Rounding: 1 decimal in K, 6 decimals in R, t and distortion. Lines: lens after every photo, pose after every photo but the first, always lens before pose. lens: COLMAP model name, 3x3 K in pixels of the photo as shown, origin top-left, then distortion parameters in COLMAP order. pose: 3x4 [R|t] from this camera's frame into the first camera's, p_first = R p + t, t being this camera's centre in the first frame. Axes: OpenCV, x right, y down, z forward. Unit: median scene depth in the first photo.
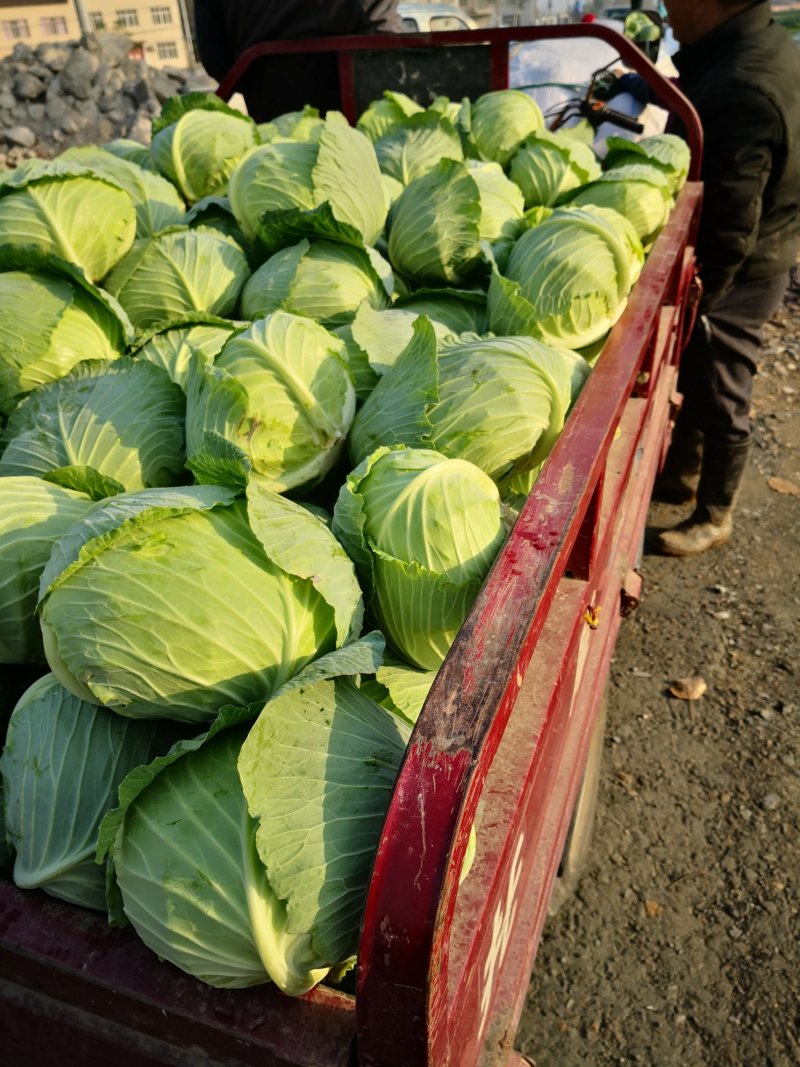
lens RADIAL K [[837.5, 0, 396.3], [0, 837.5, 536.7], [0, 0, 1]] dist [-0.003166, -0.015469]
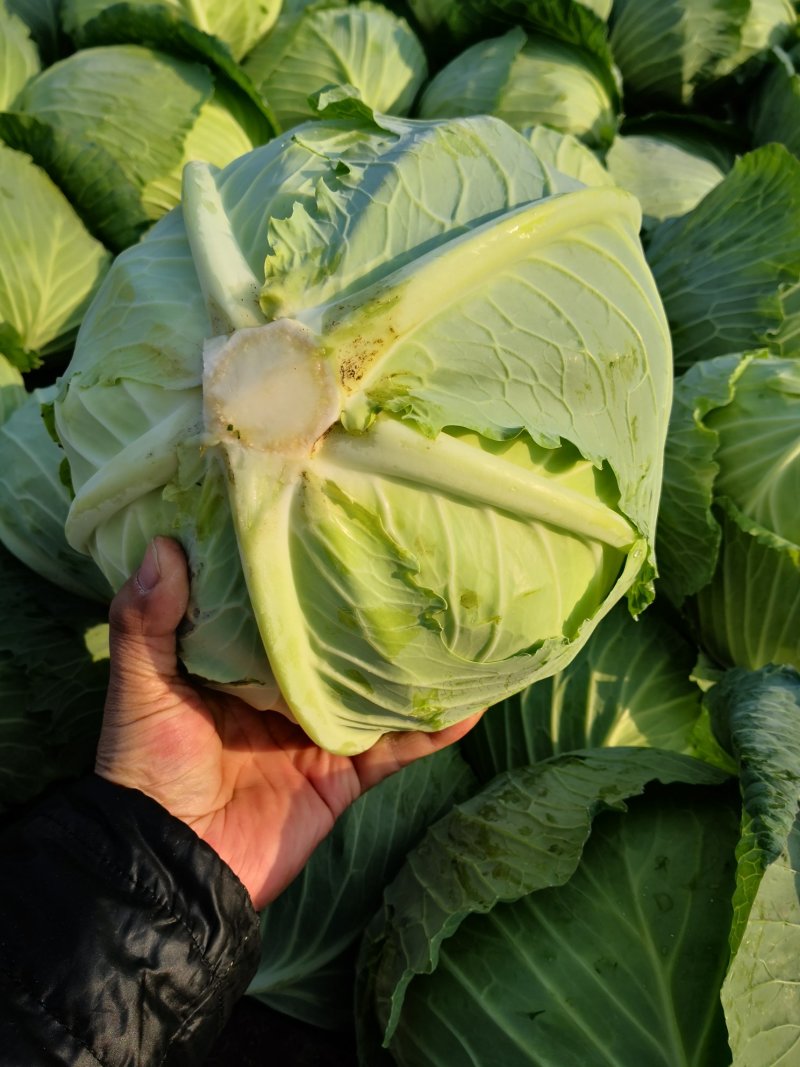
lens RADIAL K [[837.5, 0, 396.3], [0, 837.5, 536.7], [0, 0, 1]] dist [-0.003166, -0.015469]
pose [[0.996562, 0.080927, -0.017722, -0.157847], [-0.076716, 0.982224, 0.171322, -0.035205], [0.031271, -0.169374, 0.985056, 0.196846]]
